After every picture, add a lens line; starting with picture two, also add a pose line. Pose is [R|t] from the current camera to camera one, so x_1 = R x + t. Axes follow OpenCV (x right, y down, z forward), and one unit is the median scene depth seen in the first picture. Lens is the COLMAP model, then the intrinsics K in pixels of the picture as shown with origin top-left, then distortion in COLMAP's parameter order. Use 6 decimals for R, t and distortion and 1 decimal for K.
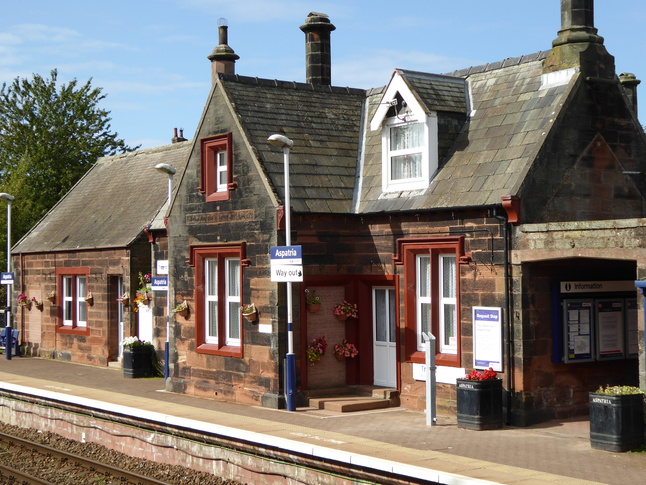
lens RADIAL K [[1127.3, 0, 328.8], [0, 1127.3, 237.9], [0, 0, 1]] dist [0.109530, 0.000000]
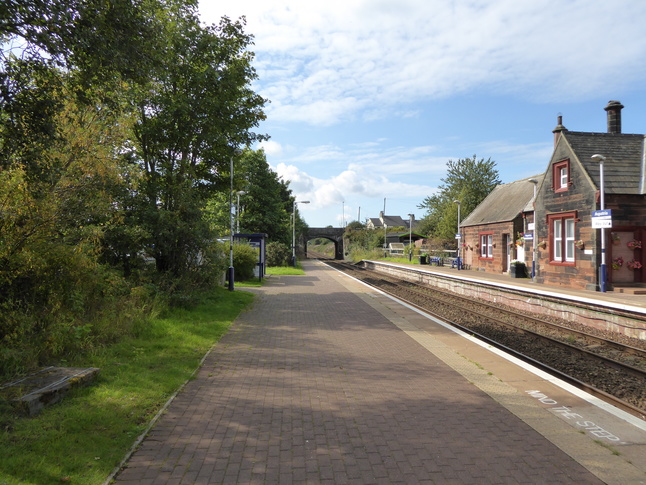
lens RADIAL K [[456.6, 0, 326.0], [0, 456.6, 239.5], [0, 0, 1]] dist [-0.031930, 0.001611]
pose [[0.856064, 0.007712, -0.516811, -0.039401], [-0.000581, 0.999902, 0.013957, 0.045340], [0.516869, -0.011647, 0.855985, 0.058057]]
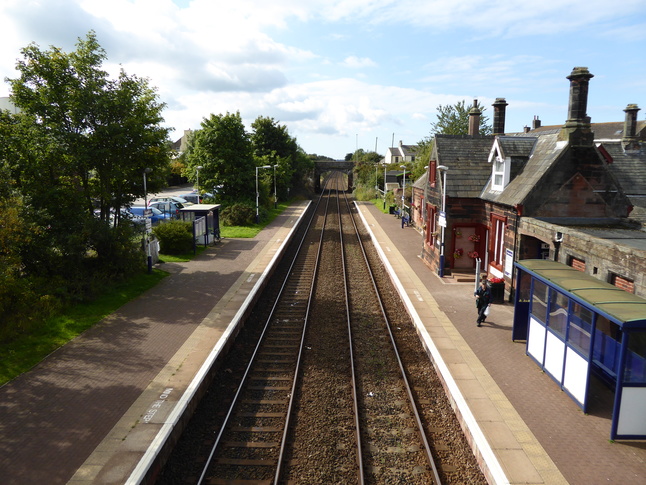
lens RADIAL K [[456.6, 0, 328.5], [0, 456.6, 239.6], [0, 0, 1]] dist [-0.031930, 0.001611]
pose [[0.807578, 0.114074, -0.578623, 0.320132], [-0.000269, 0.981186, 0.193063, -0.116391], [0.589761, -0.155758, 0.792415, 0.057262]]
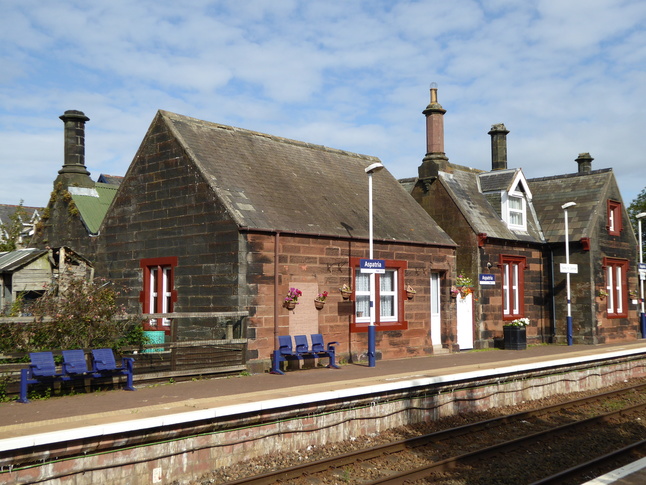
lens RADIAL K [[709.3, 0, 323.9], [0, 709.3, 242.6], [0, 0, 1]] dist [0.002284, 0.000000]
pose [[-0.183074, 0.091836, 0.978800, -1.201580], [-0.019804, 0.995081, -0.097068, 0.106530], [-0.982900, -0.037155, -0.180355, 1.744289]]
